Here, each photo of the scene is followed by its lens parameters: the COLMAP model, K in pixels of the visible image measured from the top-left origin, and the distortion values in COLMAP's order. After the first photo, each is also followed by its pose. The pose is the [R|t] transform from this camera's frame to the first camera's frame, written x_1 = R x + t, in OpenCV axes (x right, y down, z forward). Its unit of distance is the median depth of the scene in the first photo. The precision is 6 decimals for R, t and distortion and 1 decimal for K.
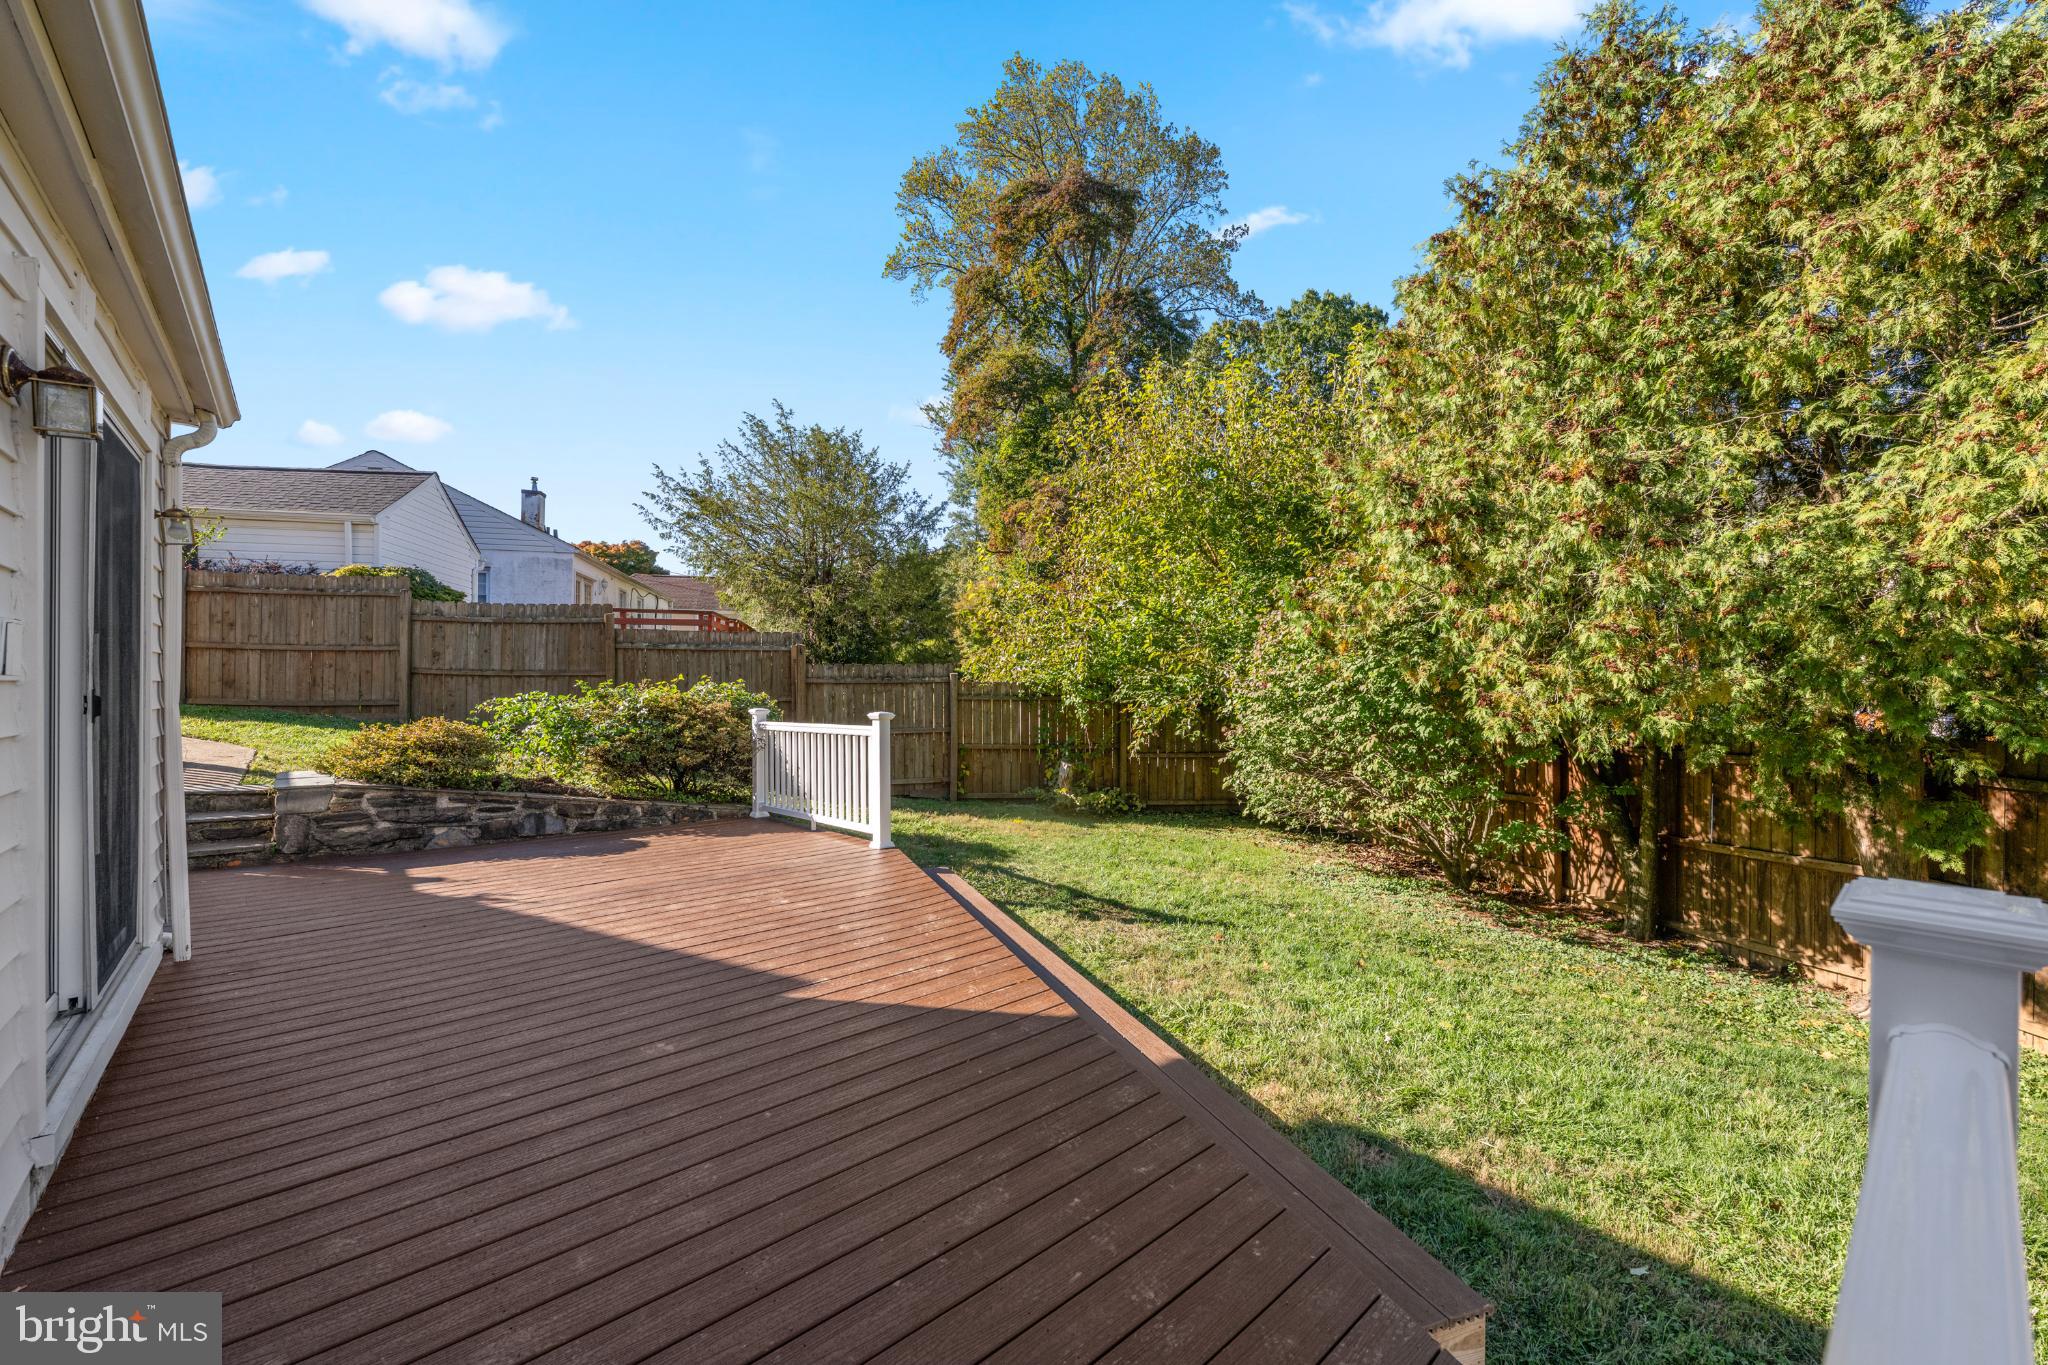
lens RADIAL K [[817.6, 0, 1024.8], [0, 817.6, 710.4], [0, 0, 1]] dist [-0.002096, -0.000041]
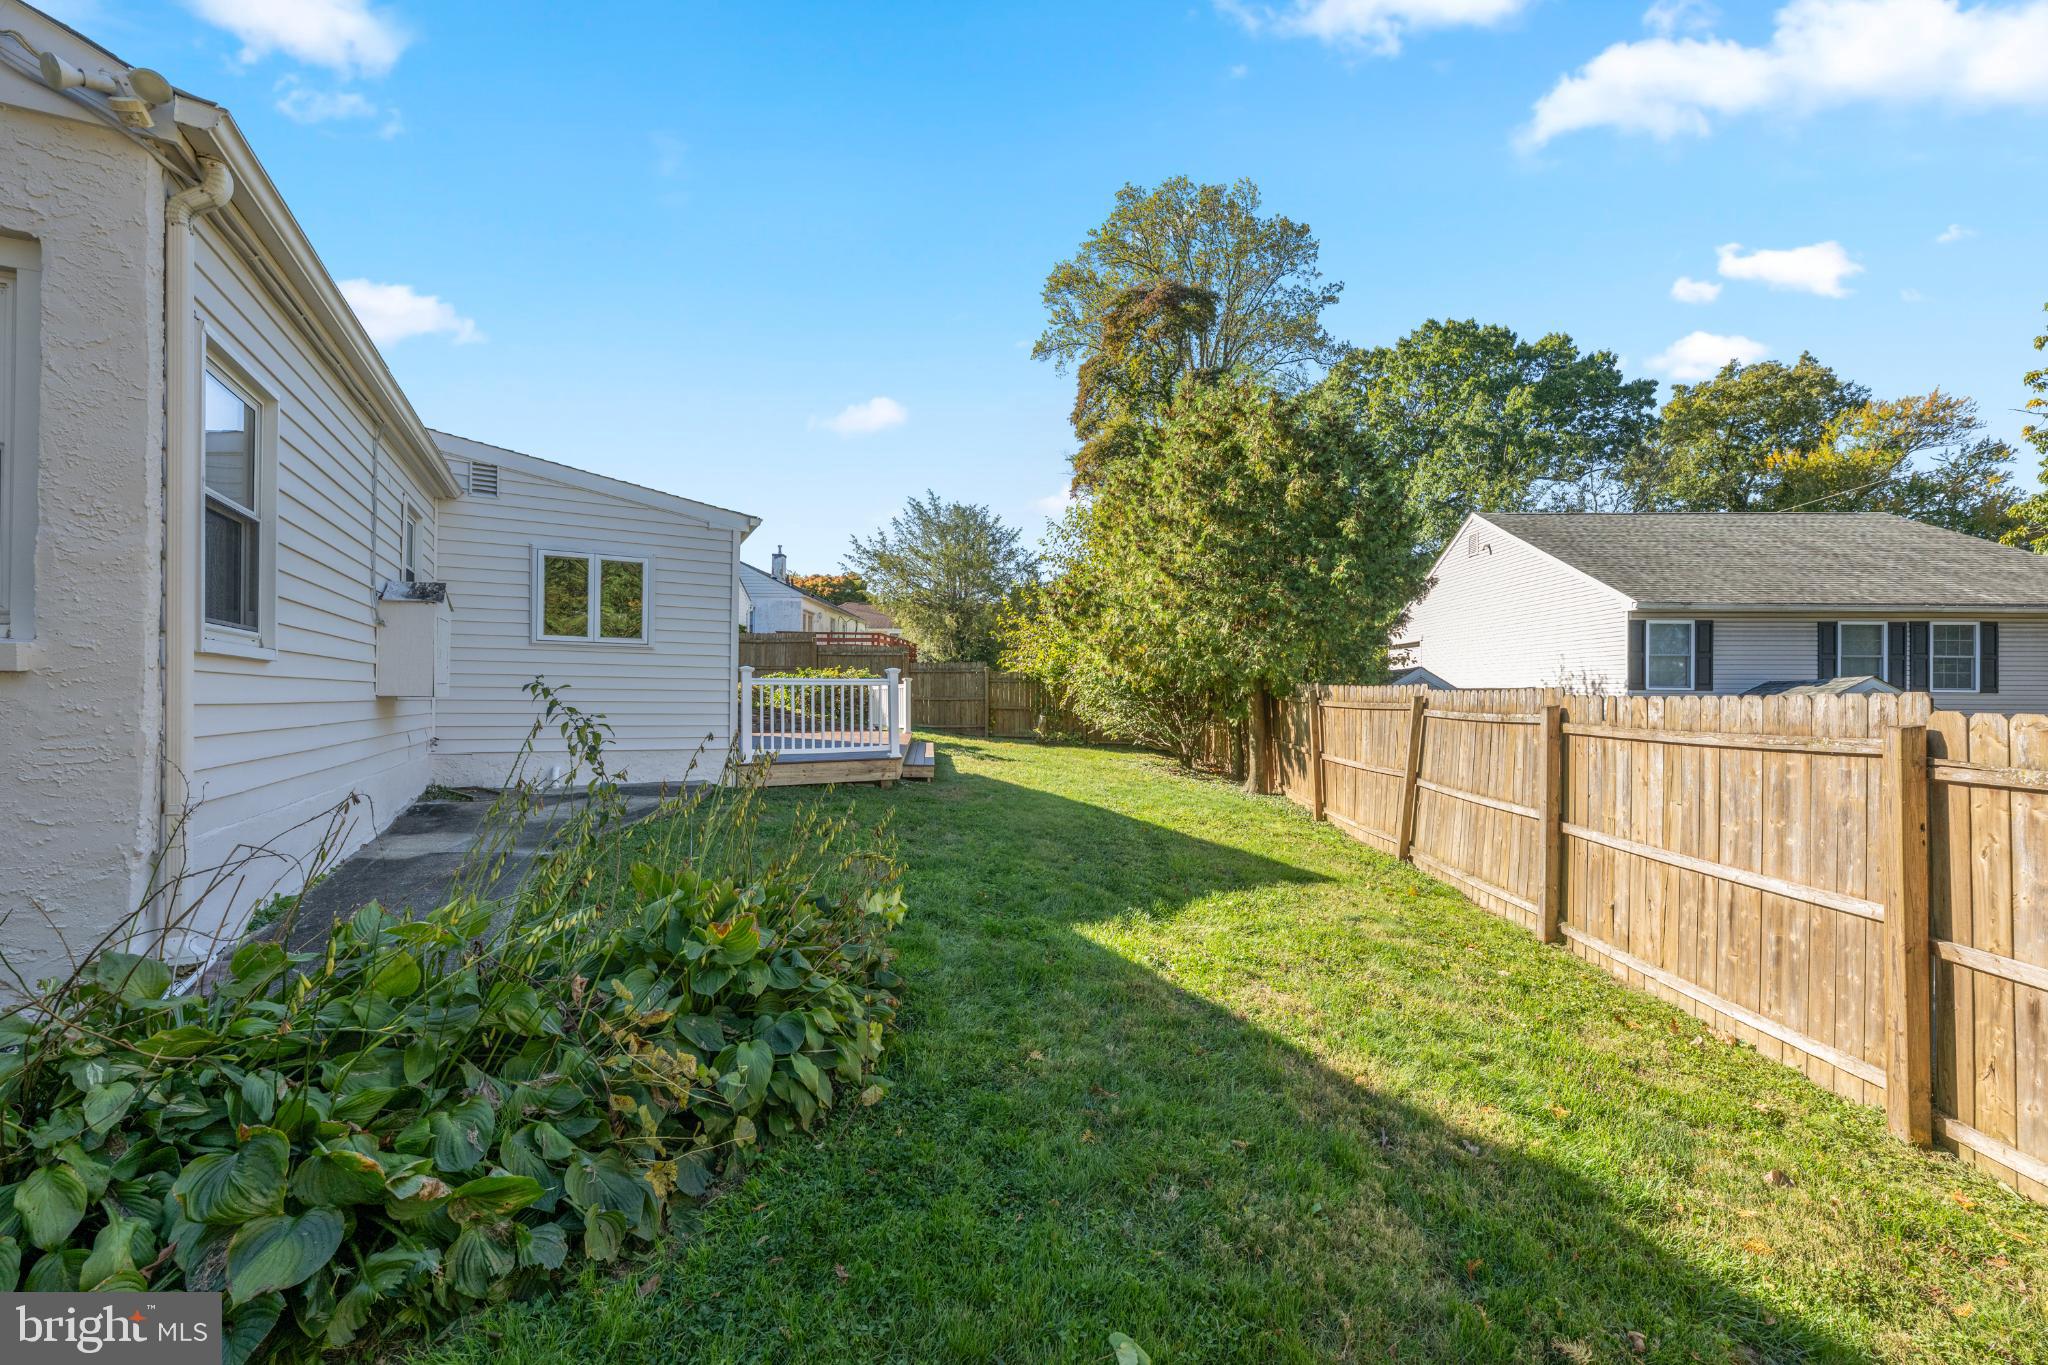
lens RADIAL K [[814.2, 0, 1035.4], [0, 814.2, 696.8], [0, 0, 1]] dist [0.031602, 0.000031]
pose [[0.974672, -0.000898, -0.223635, 0.137219], [-0.006054, 0.999520, -0.030398, 0.023787], [0.223555, 0.030983, 0.974199, -0.242299]]
